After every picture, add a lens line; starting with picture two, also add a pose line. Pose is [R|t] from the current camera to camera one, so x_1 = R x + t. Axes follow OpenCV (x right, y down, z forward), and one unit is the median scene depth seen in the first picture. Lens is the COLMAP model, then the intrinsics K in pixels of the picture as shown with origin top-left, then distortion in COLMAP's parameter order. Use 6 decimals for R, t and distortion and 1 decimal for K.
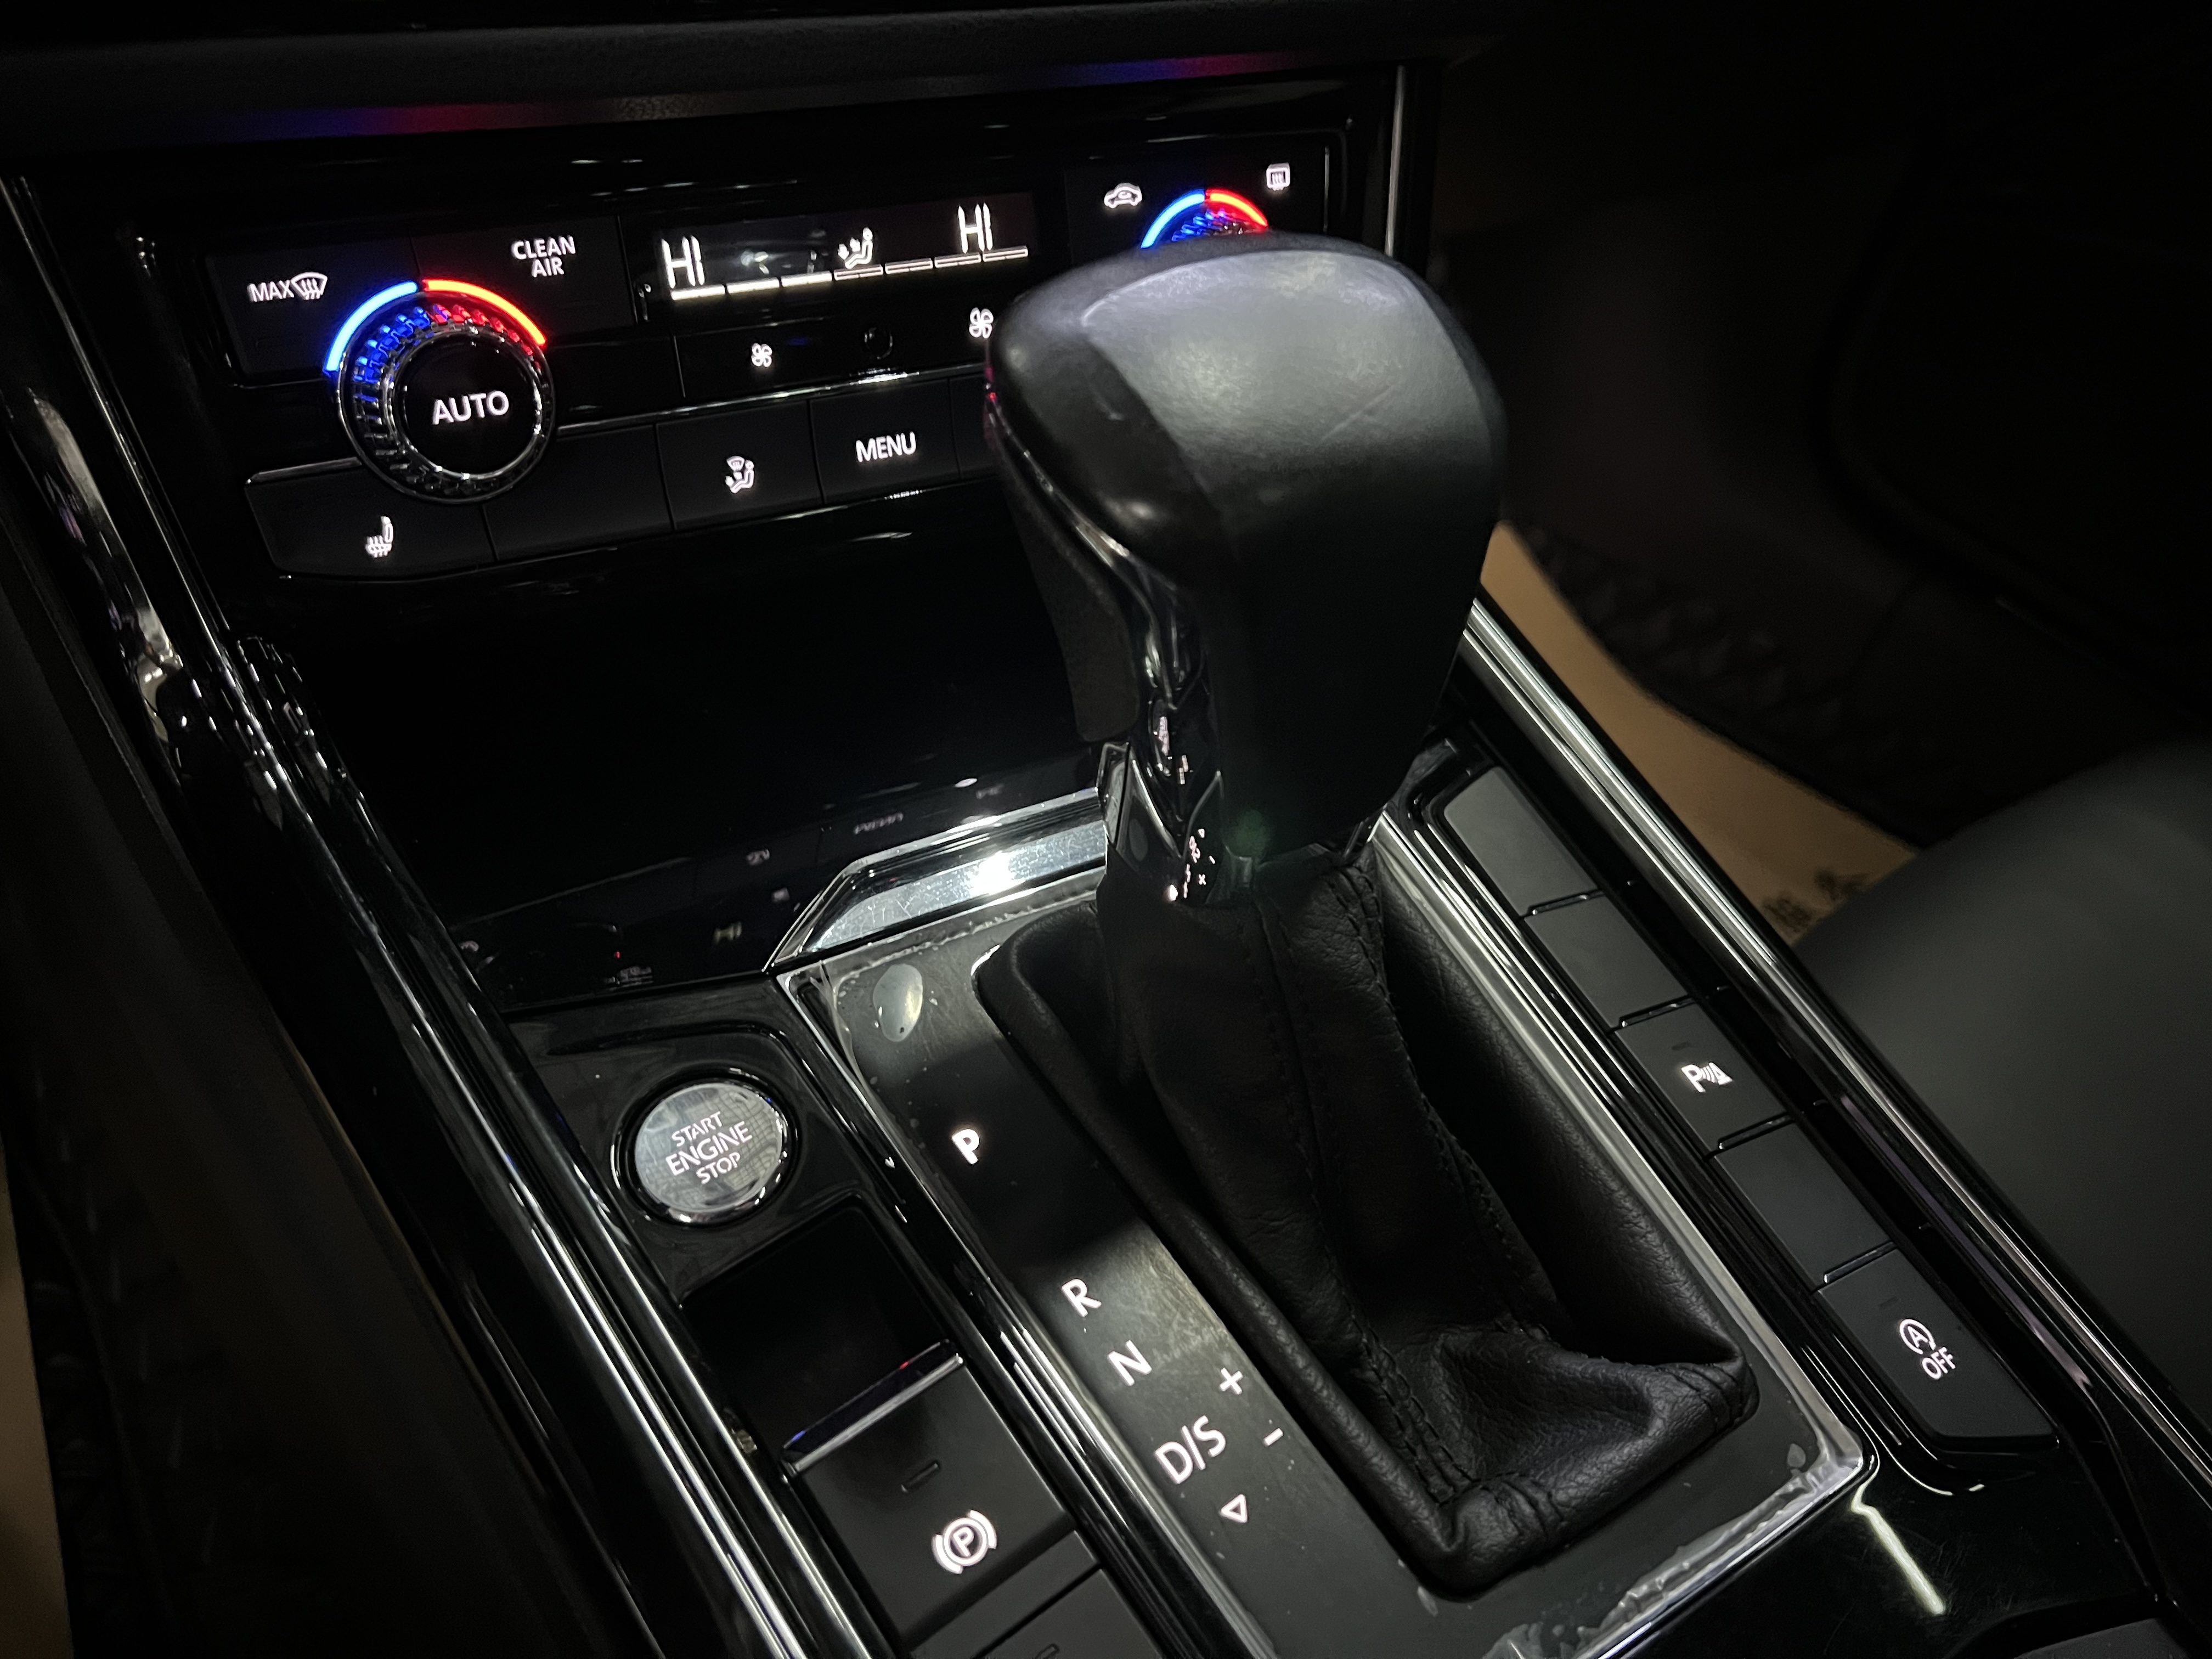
lens RADIAL K [[1742.2, 0, 1106.0], [0, 1742.2, 829.5], [0, 0, 1]] dist [0.012070, 0.001746]
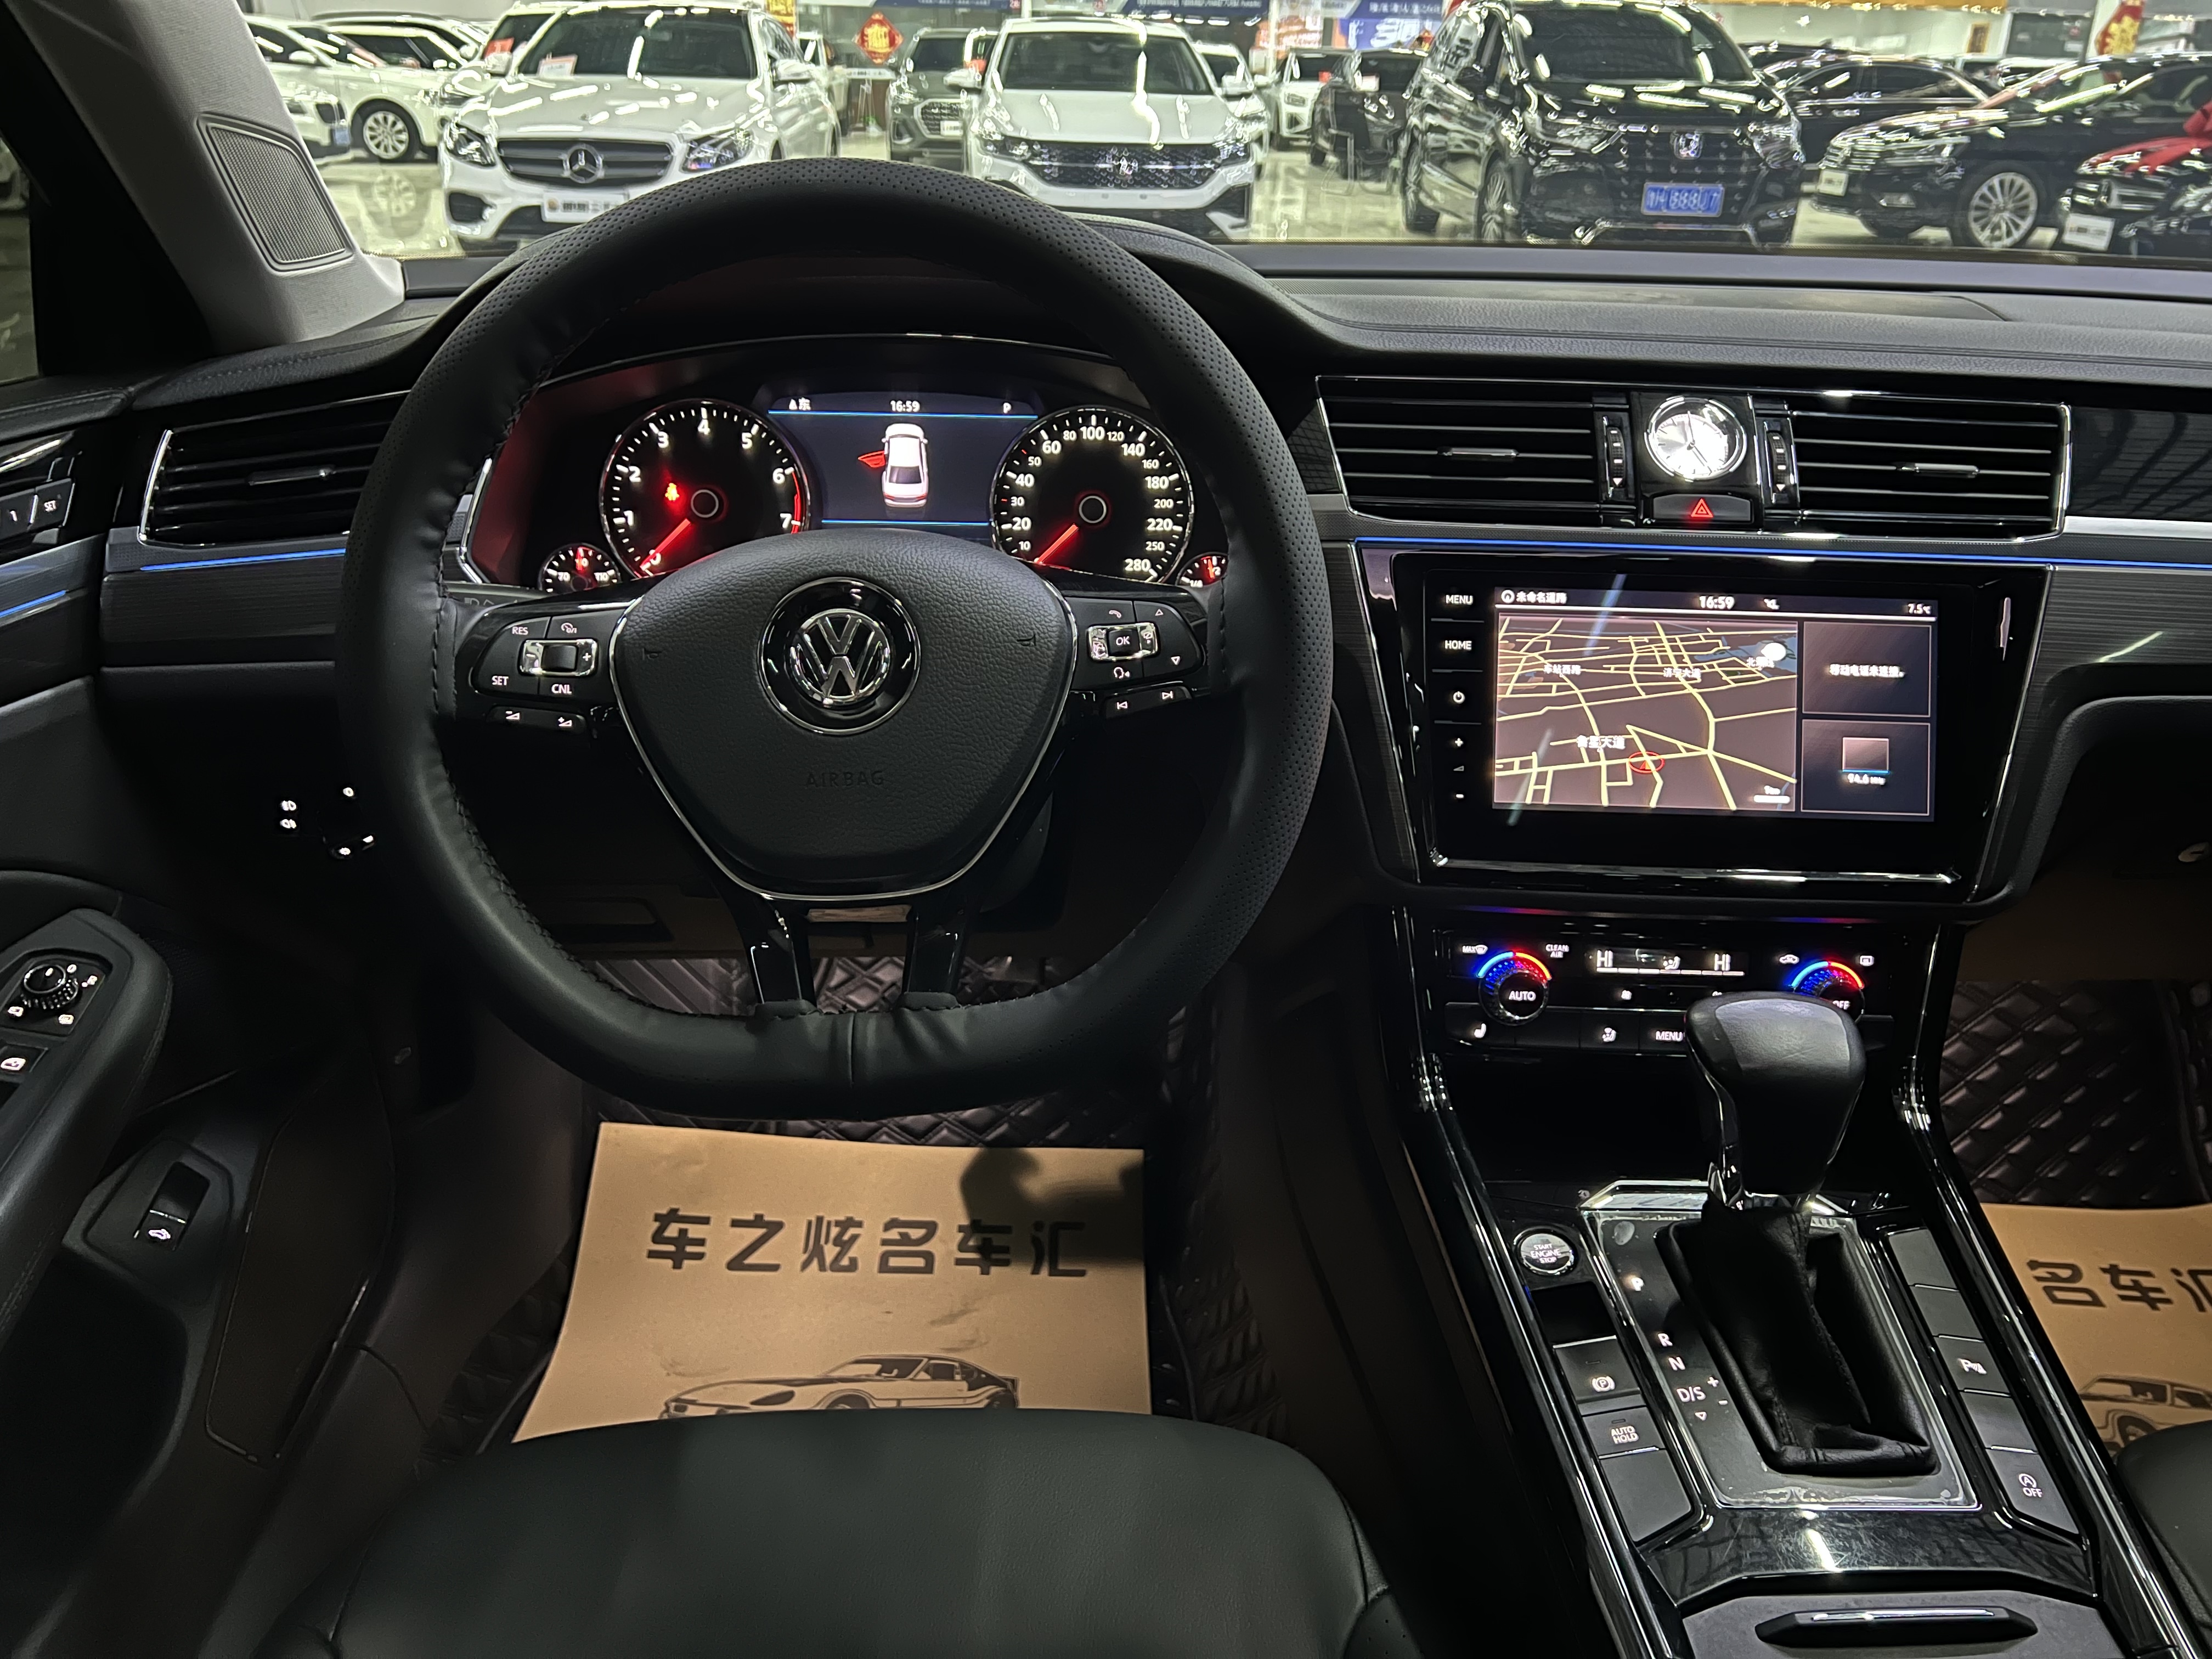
lens RADIAL K [[1681.3, 0, 1108.2], [0, 1681.3, 828.3], [0, 0, 1]] dist [0.086617, -0.128085]
pose [[0.852270, 0.140889, -0.503772, 0.422997], [-0.285332, 0.932372, -0.221963, 0.315003], [0.438431, 0.332915, 0.834833, -1.706577]]
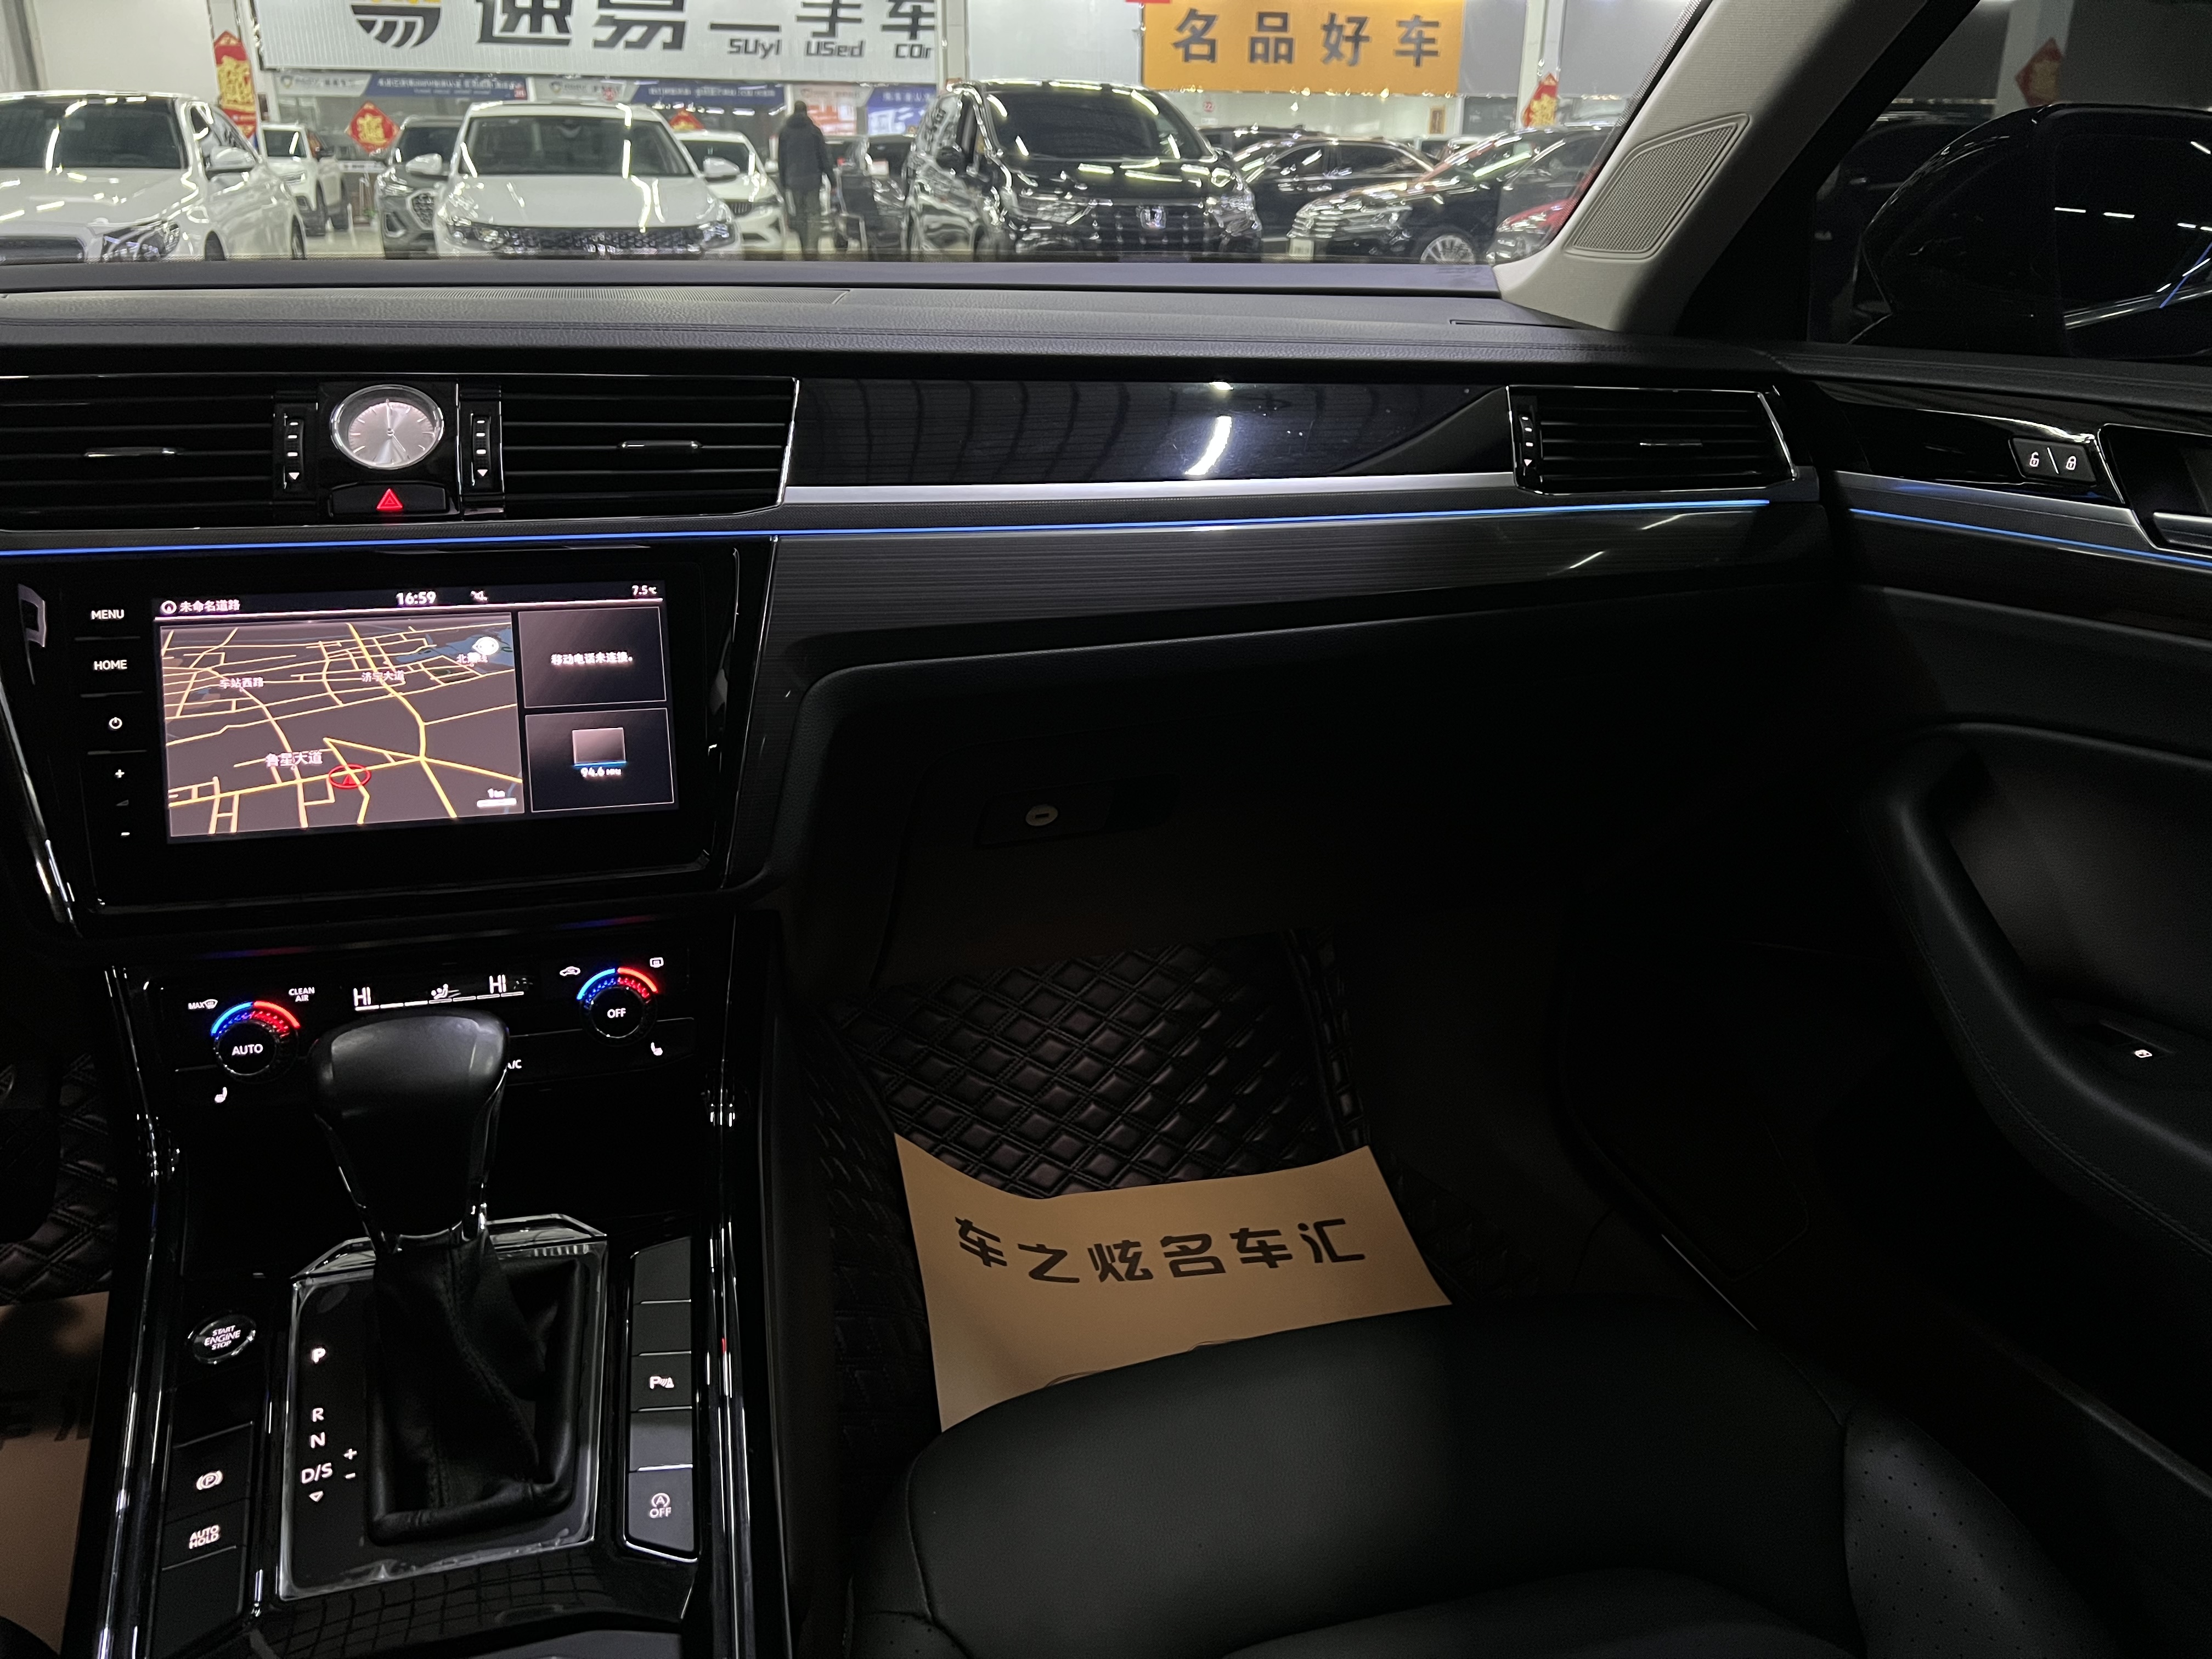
lens RADIAL K [[1684.9, 0, 1115.3], [0, 1684.9, 815.3], [0, 0, 1]] dist [0.041273, -0.051287]
pose [[0.951369, 0.022114, -0.307257, 1.567660], [-0.123443, 0.941204, -0.314480, 0.072402], [0.282237, 0.337115, 0.898162, -1.015430]]
